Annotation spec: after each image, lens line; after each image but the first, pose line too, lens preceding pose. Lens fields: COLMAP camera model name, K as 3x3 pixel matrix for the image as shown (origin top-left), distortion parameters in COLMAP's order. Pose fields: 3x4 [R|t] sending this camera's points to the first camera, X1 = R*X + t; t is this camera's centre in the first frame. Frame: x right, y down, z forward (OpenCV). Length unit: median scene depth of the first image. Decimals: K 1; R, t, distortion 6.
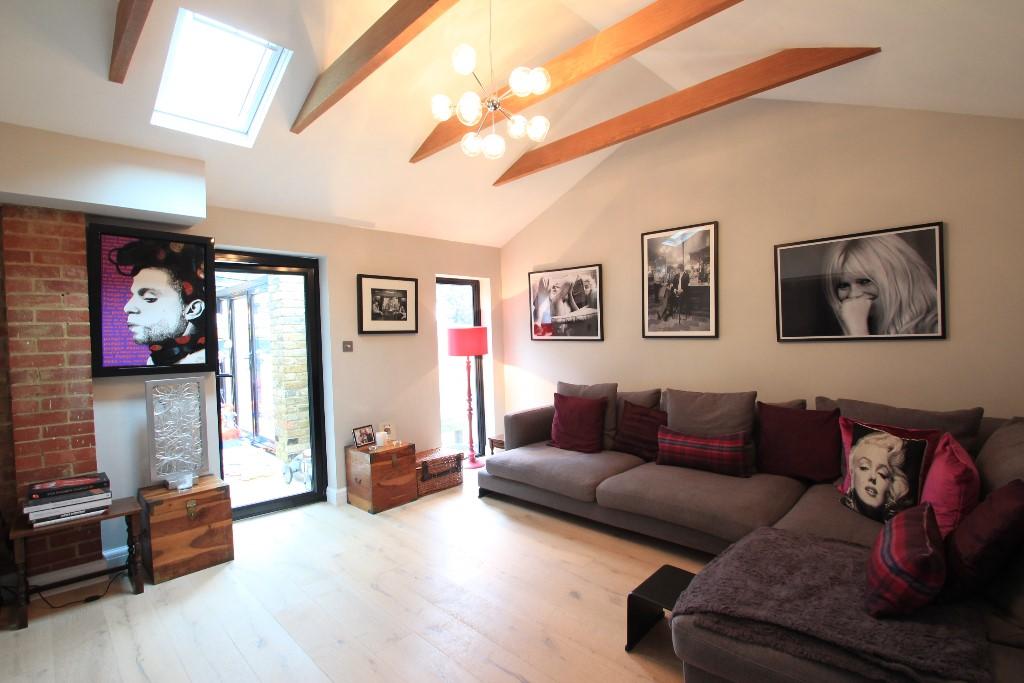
lens RADIAL K [[477.5, 0, 506.8], [0, 477.5, 341.7], [0, 0, 1]] dist [-0.022102, -0.001547]
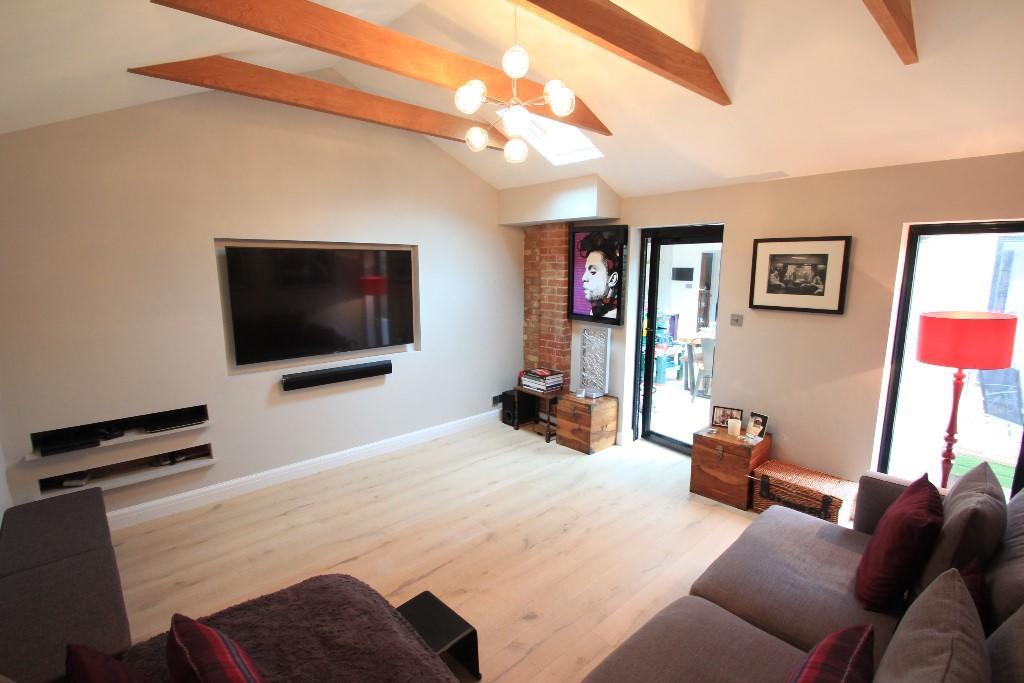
lens RADIAL K [[477.5, 0, 507.3], [0, 477.5, 344.4], [0, 0, 1]] dist [-0.022102, -0.001547]
pose [[-0.069926, 0.190126, -0.979266, 0.777398], [-0.013226, 0.981406, 0.191485, -0.145816], [0.997464, 0.026341, -0.066112, 0.794054]]
